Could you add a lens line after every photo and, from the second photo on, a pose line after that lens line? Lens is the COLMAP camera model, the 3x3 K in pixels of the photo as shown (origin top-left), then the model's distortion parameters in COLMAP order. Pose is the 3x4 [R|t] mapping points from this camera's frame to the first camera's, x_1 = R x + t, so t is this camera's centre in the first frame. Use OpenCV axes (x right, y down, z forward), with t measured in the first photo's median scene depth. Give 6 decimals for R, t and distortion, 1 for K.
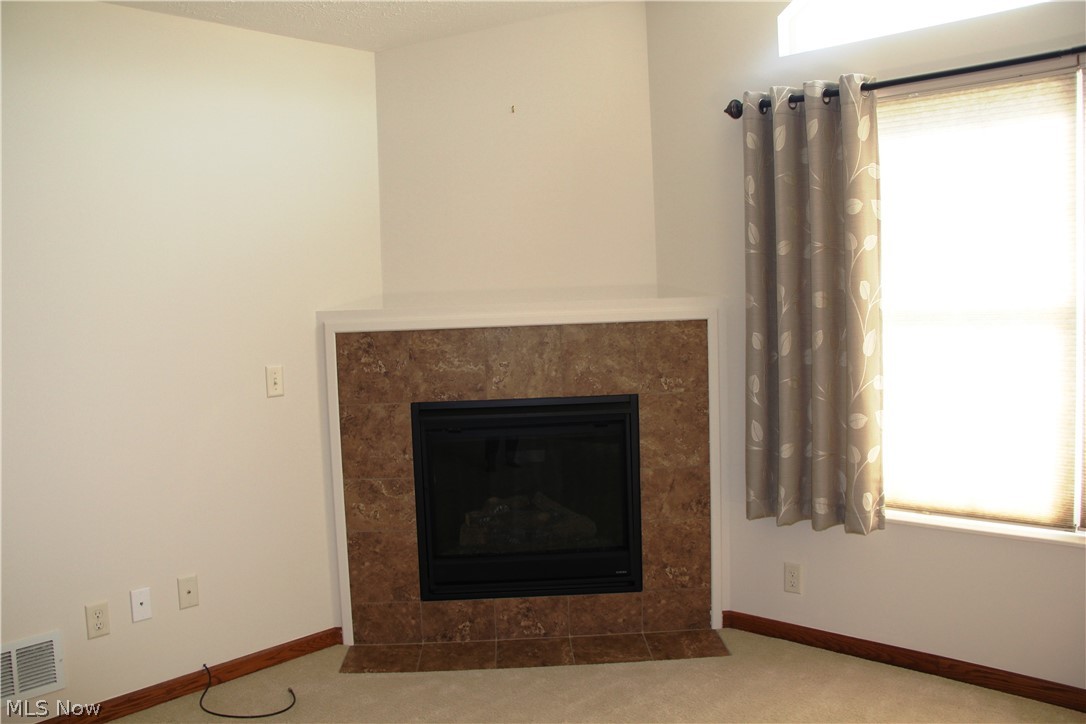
lens RADIAL K [[896.9, 0, 533.2], [0, 896.9, 361.8], [0, 0, 1]] dist [-0.175256, 0.135424]
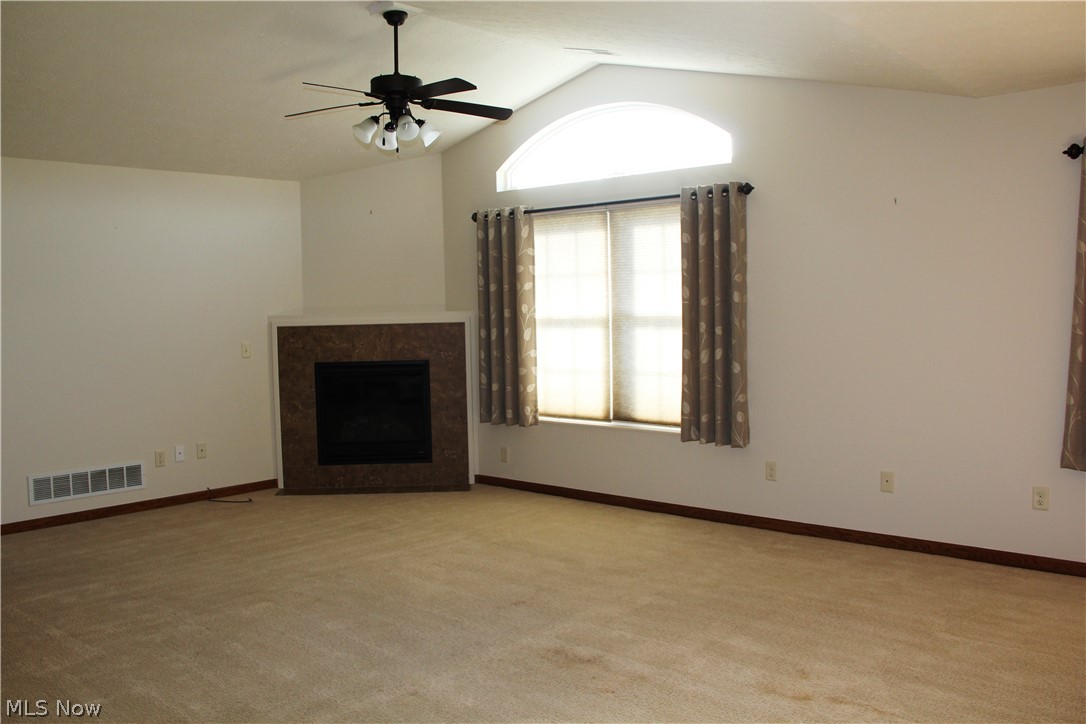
lens RADIAL K [[896.9, 0, 533.2], [0, 896.9, 361.8], [0, 0, 1]] dist [-0.175256, 0.135424]
pose [[0.999440, 0.014121, 0.030351, 0.288132], [-0.013884, 0.999872, -0.008007, 0.053157], [-0.030460, 0.007581, 0.999507, -0.982582]]
